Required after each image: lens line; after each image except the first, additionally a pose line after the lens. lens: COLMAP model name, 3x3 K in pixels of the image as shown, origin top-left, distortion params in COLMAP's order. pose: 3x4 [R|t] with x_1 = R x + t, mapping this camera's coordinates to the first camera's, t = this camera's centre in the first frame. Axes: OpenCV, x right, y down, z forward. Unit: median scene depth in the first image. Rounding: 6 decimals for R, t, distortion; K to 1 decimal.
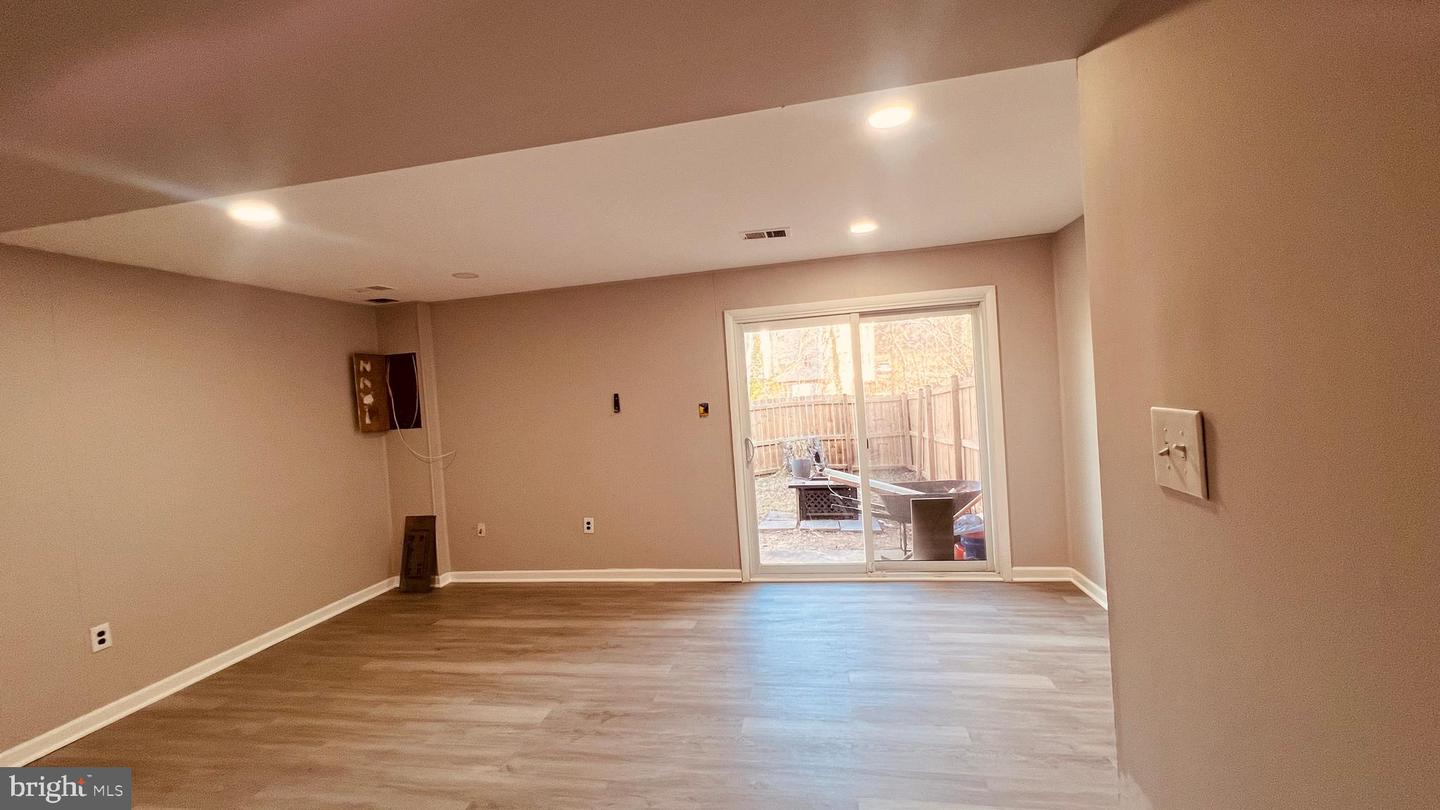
lens RADIAL K [[578.9, 0, 723.8], [0, 578.9, 403.4], [0, 0, 1]] dist [-0.001794, 0.000651]
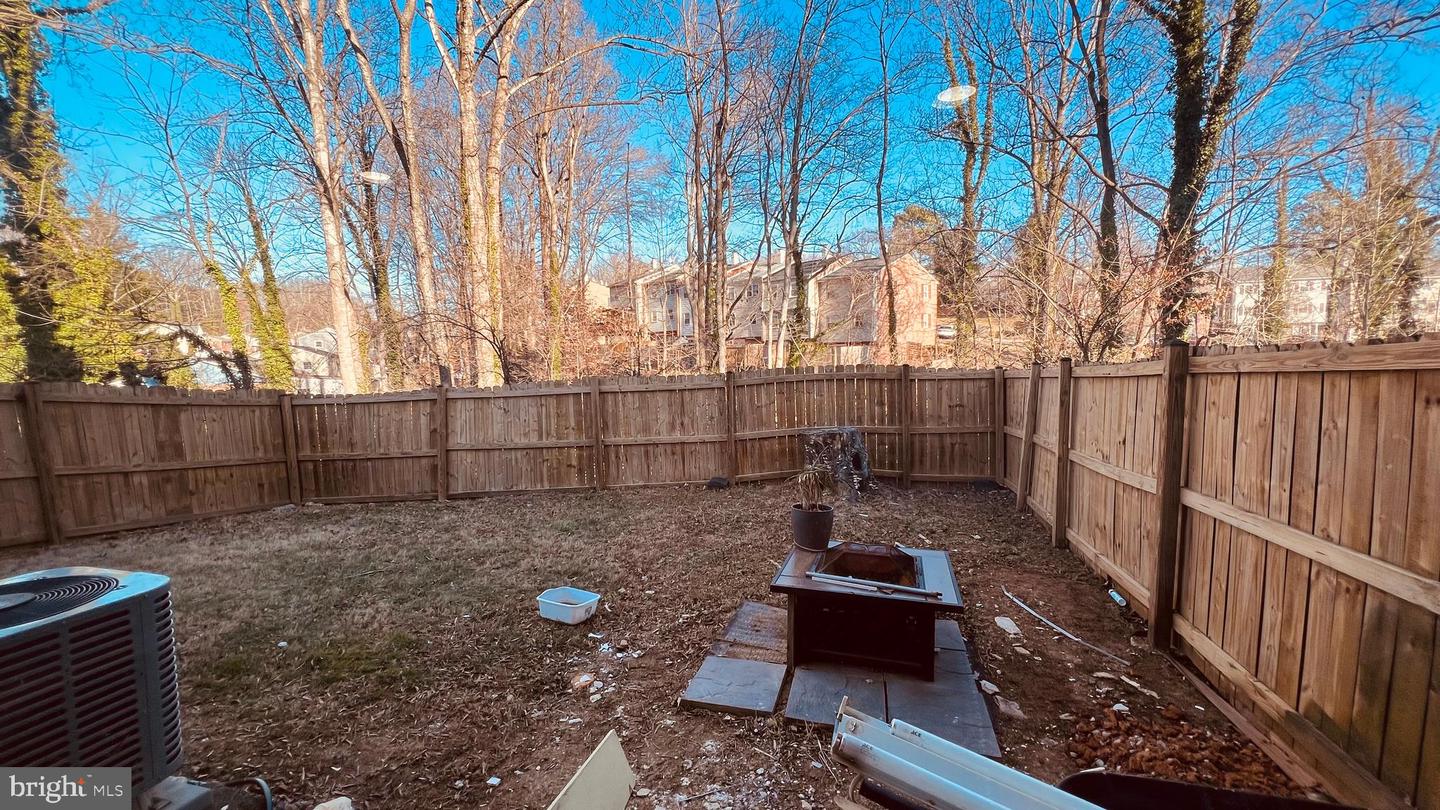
lens RADIAL K [[578.9, 0, 715.2], [0, 578.9, 403.6], [0, 0, 1]] dist [-0.001794, 0.000651]
pose [[0.994226, 0.048440, -0.095752, 0.058297], [-0.041308, 0.996319, 0.075115, -0.012752], [0.099038, -0.070726, 0.992567, 0.319321]]
